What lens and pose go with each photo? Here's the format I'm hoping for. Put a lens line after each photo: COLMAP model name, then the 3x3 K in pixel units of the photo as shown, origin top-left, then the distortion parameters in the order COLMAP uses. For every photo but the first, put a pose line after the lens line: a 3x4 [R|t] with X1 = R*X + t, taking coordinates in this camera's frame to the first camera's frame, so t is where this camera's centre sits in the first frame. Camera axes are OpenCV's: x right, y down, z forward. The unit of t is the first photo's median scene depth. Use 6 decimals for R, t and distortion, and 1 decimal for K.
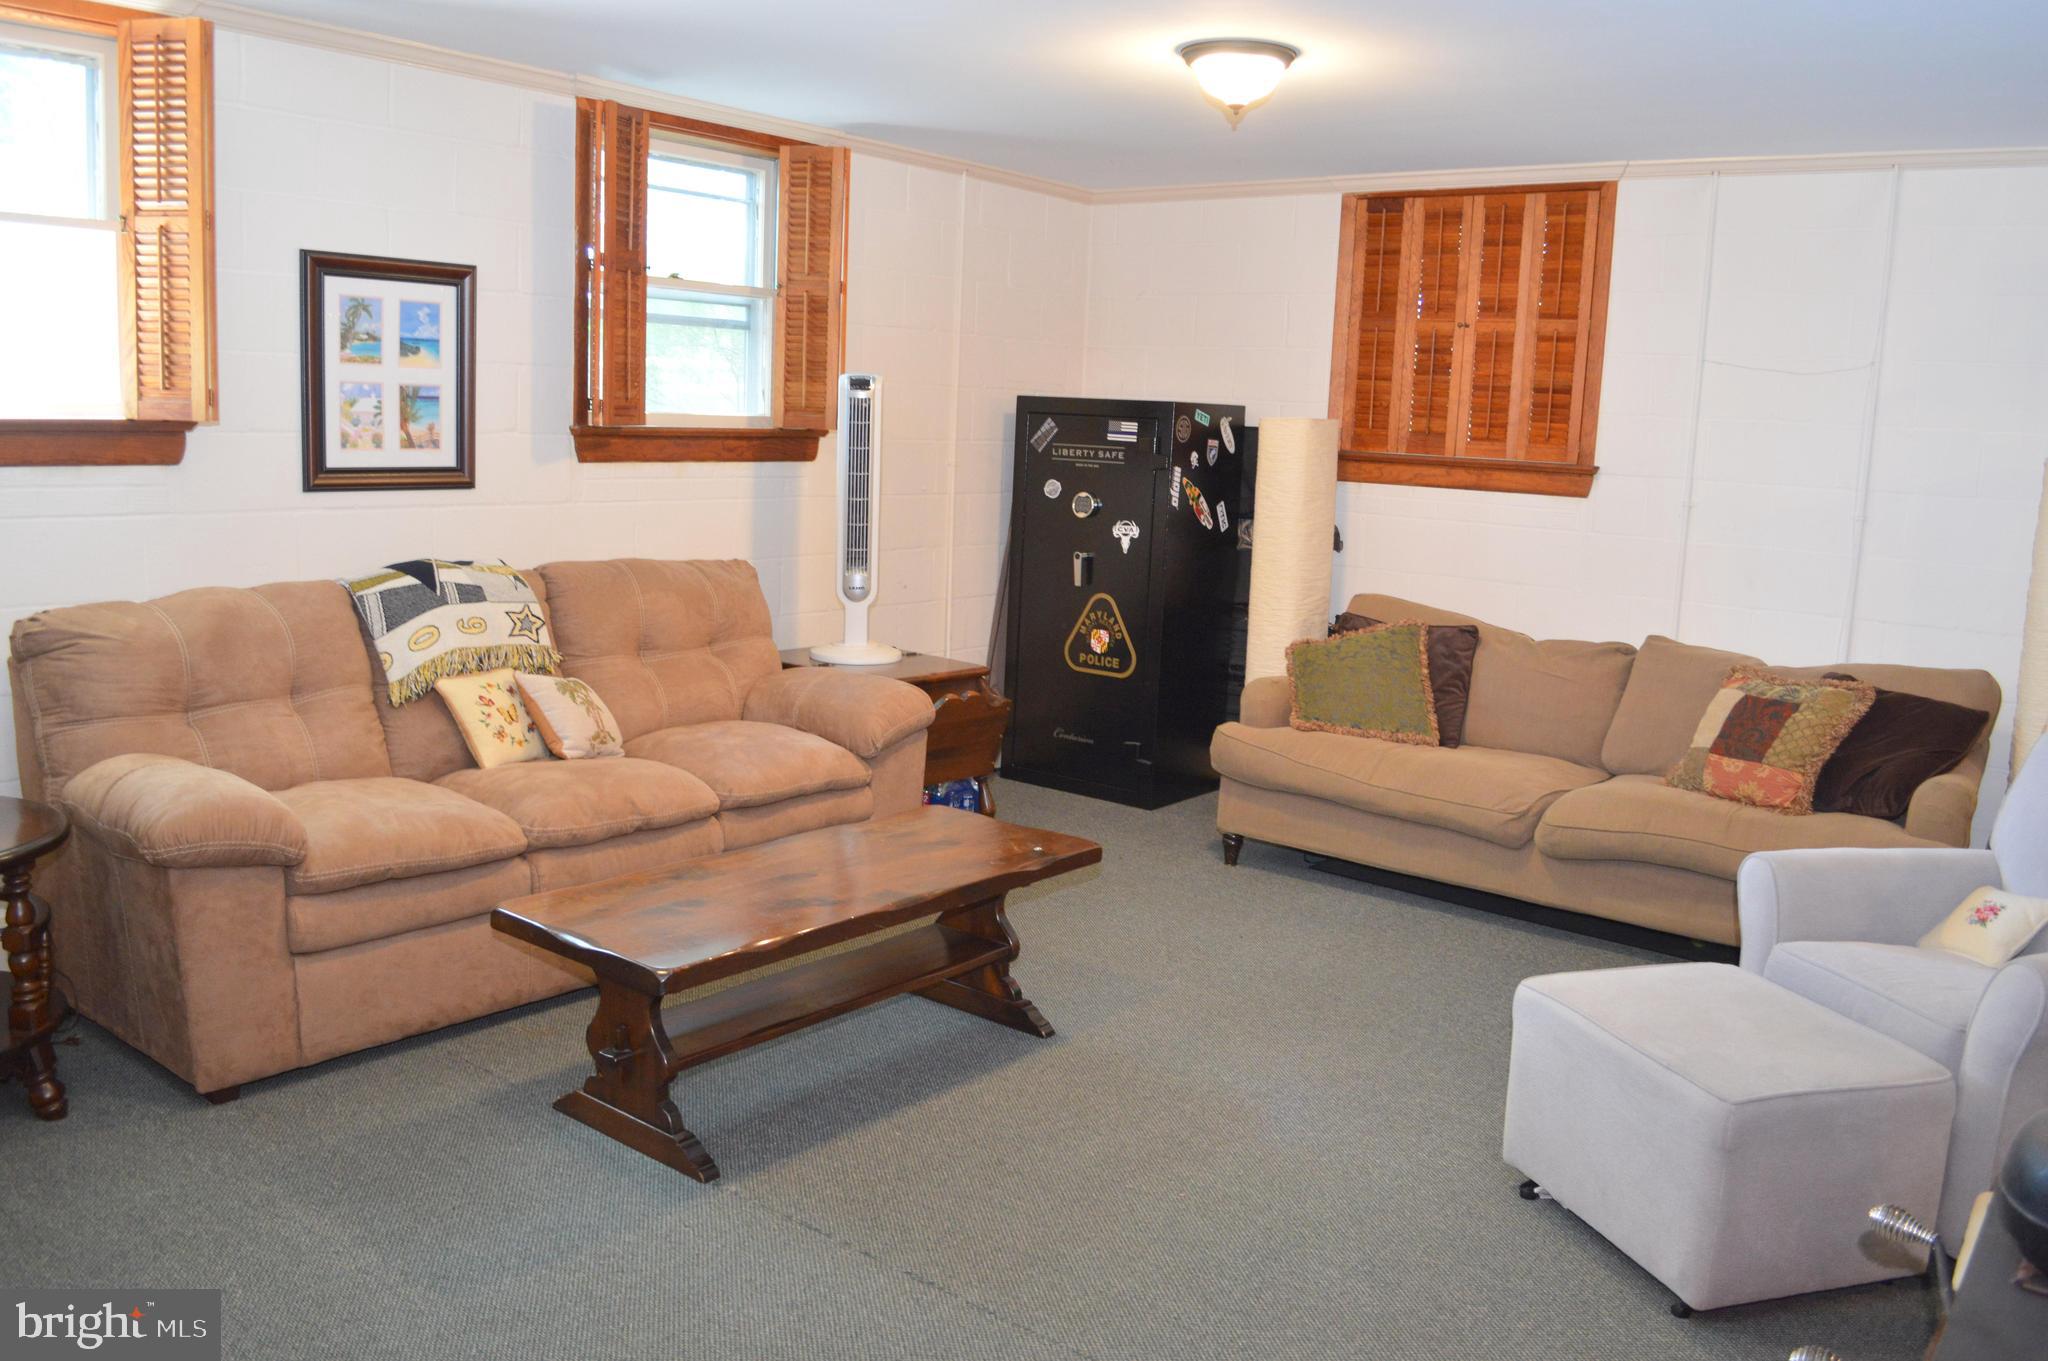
lens RADIAL K [[1634.9, 0, 1029.6], [0, 1634.9, 664.5], [0, 0, 1]] dist [-0.080046, 0.005210]
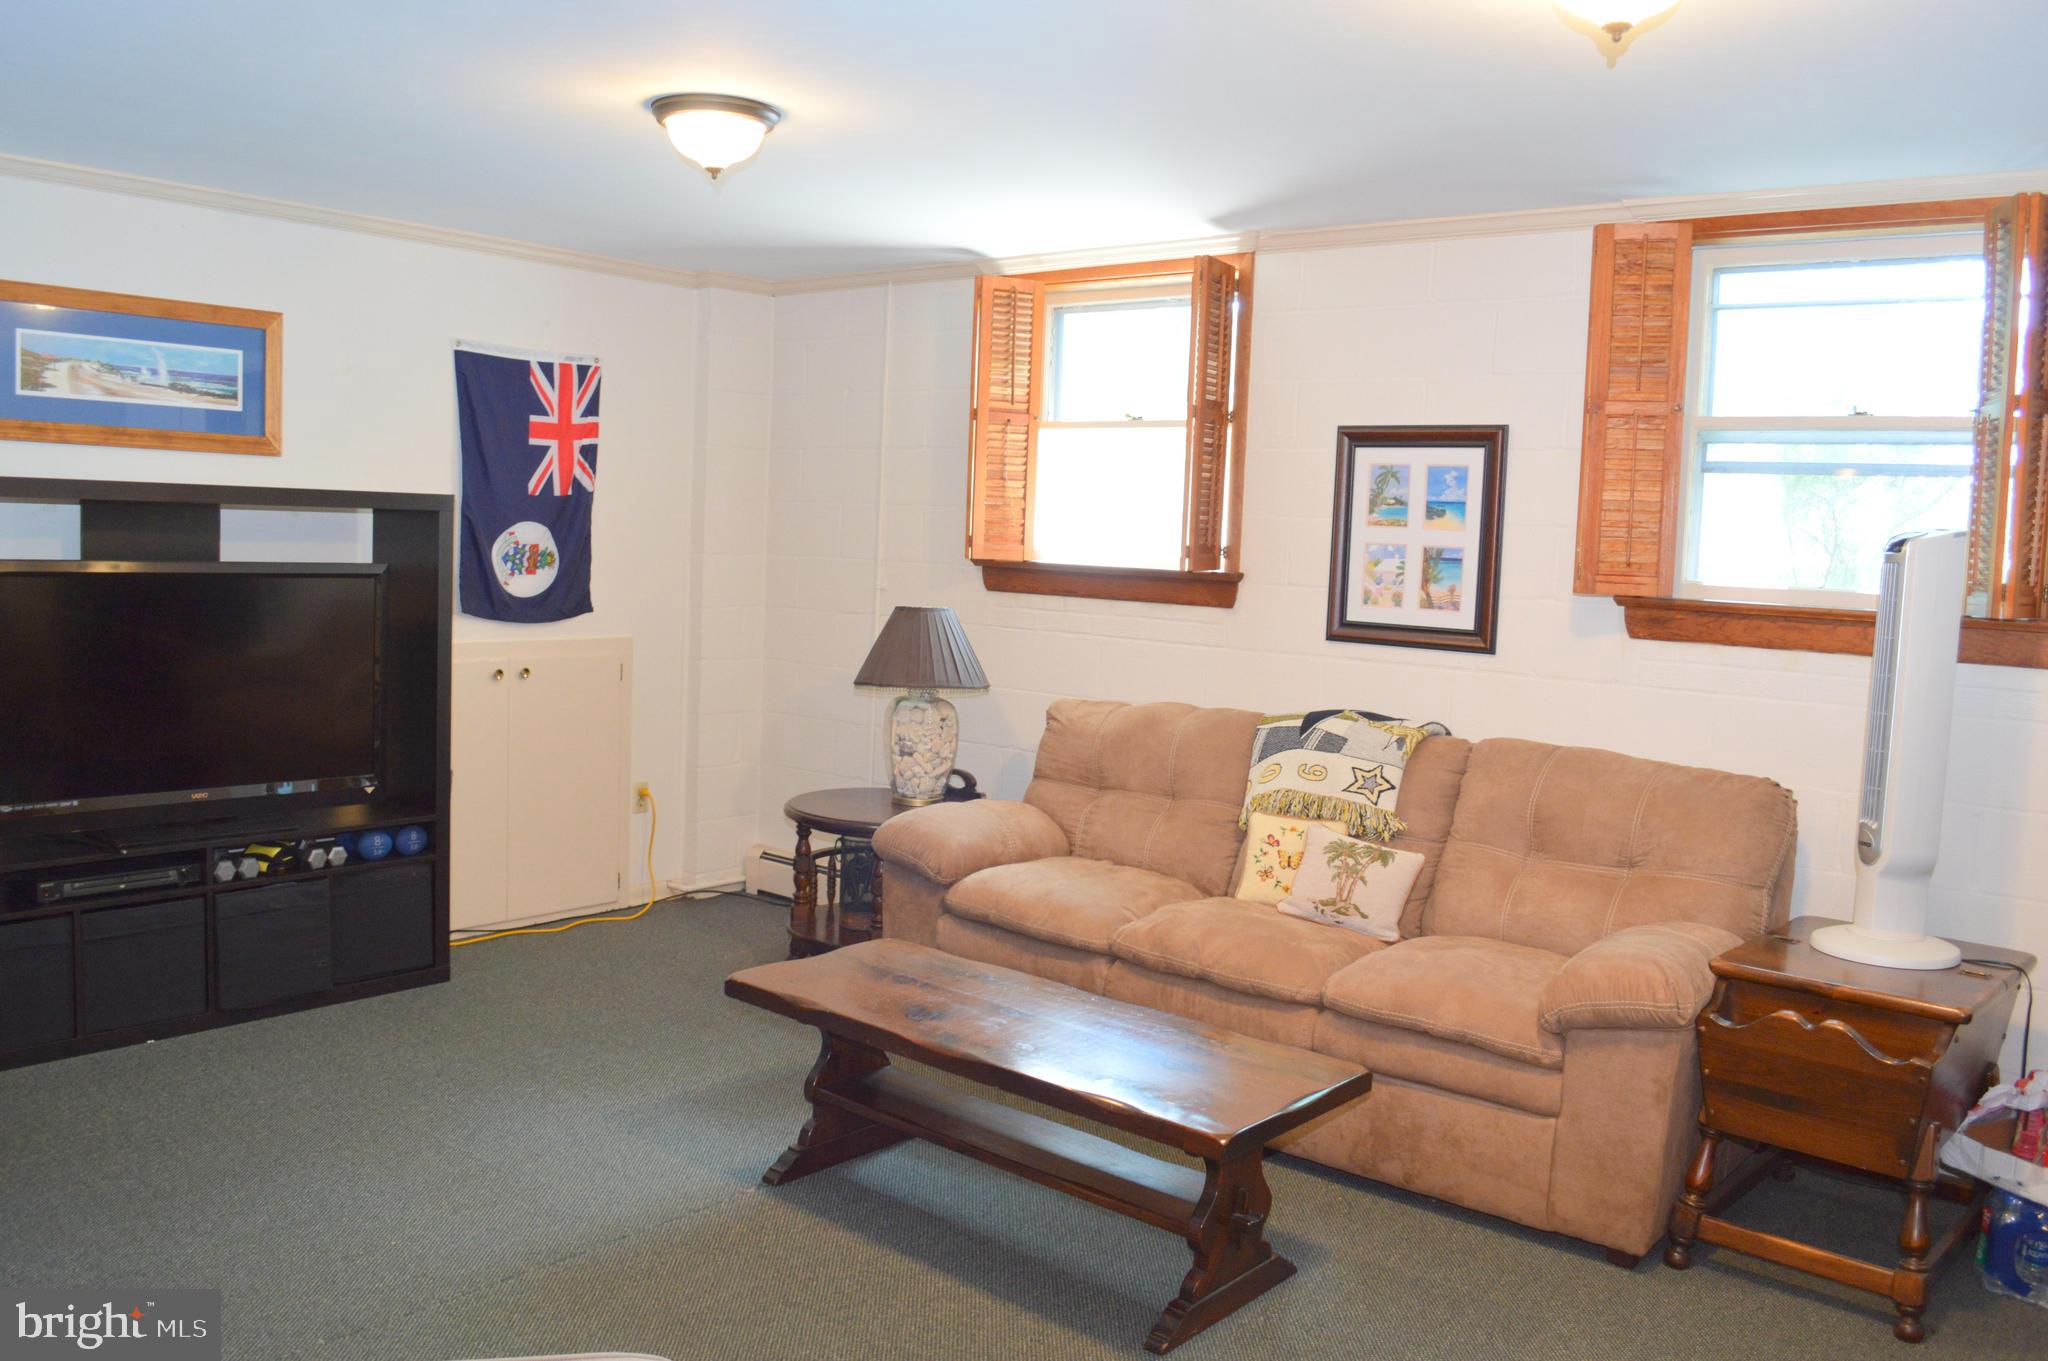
lens RADIAL K [[1634.9, 0, 1025.7], [0, 1634.9, 701.3], [0, 0, 1]] dist [-0.080046, 0.005210]
pose [[-0.018162, 0.066374, -0.997630, 0.662387], [-0.189162, 0.979546, 0.068614, -0.100197], [0.981778, 0.189960, -0.005235, 0.776925]]
